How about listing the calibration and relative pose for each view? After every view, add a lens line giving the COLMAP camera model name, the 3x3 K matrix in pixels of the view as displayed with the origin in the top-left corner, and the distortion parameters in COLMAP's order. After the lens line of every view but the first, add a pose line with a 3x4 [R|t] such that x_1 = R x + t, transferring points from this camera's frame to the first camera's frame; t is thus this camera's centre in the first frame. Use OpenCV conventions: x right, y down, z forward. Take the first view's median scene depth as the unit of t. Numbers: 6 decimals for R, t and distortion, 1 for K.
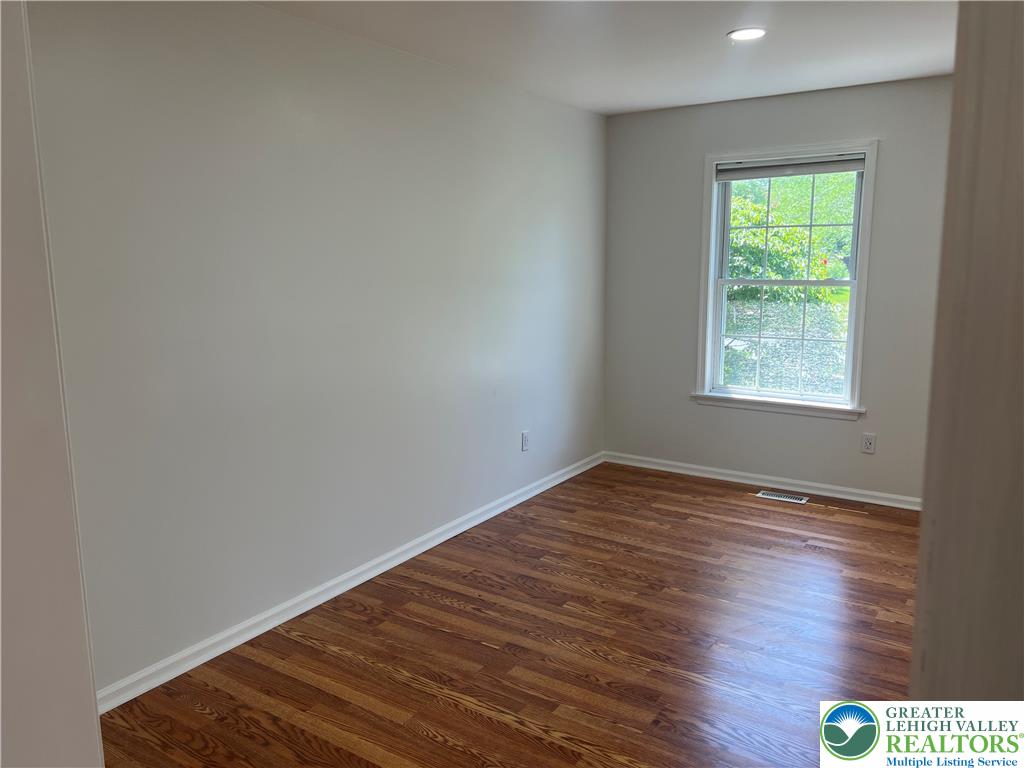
lens RADIAL K [[759.1, 0, 509.1], [0, 759.1, 377.2], [0, 0, 1]] dist [0.057861, -0.065210]
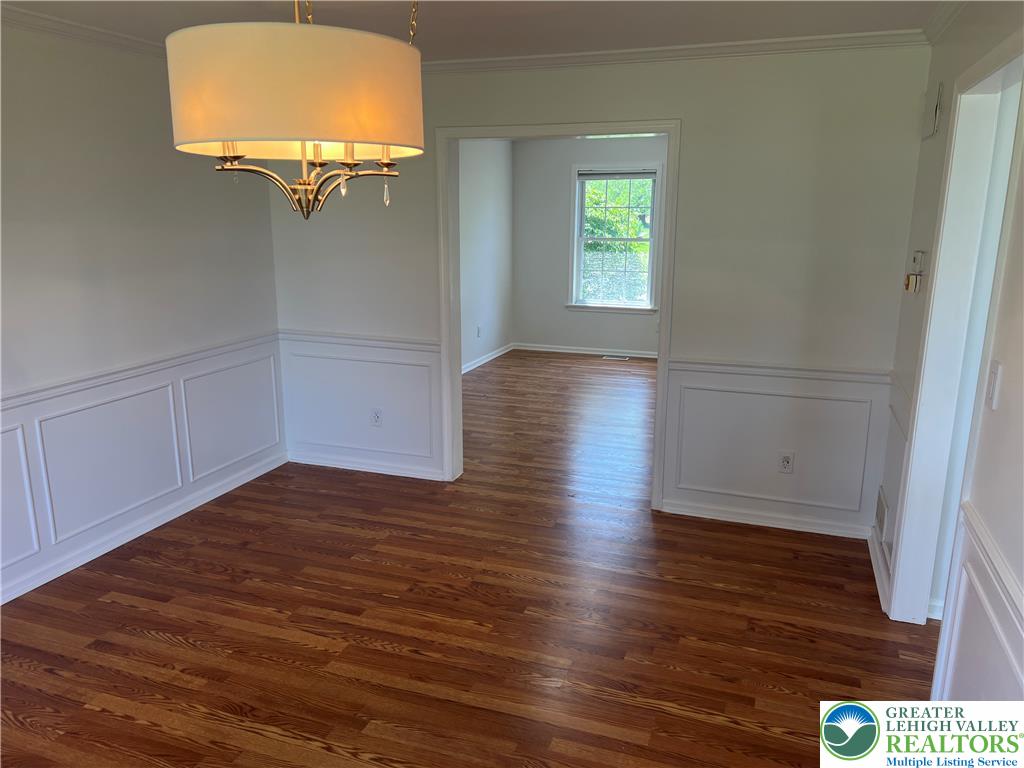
lens RADIAL K [[759.1, 0, 512.8], [0, 759.1, 389.5], [0, 0, 1]] dist [0.057861, -0.065210]
pose [[0.969574, -0.042357, 0.241104, -0.297361], [0.023595, 0.996501, 0.080176, 0.072145], [-0.243657, -0.072048, 0.967182, -0.645863]]
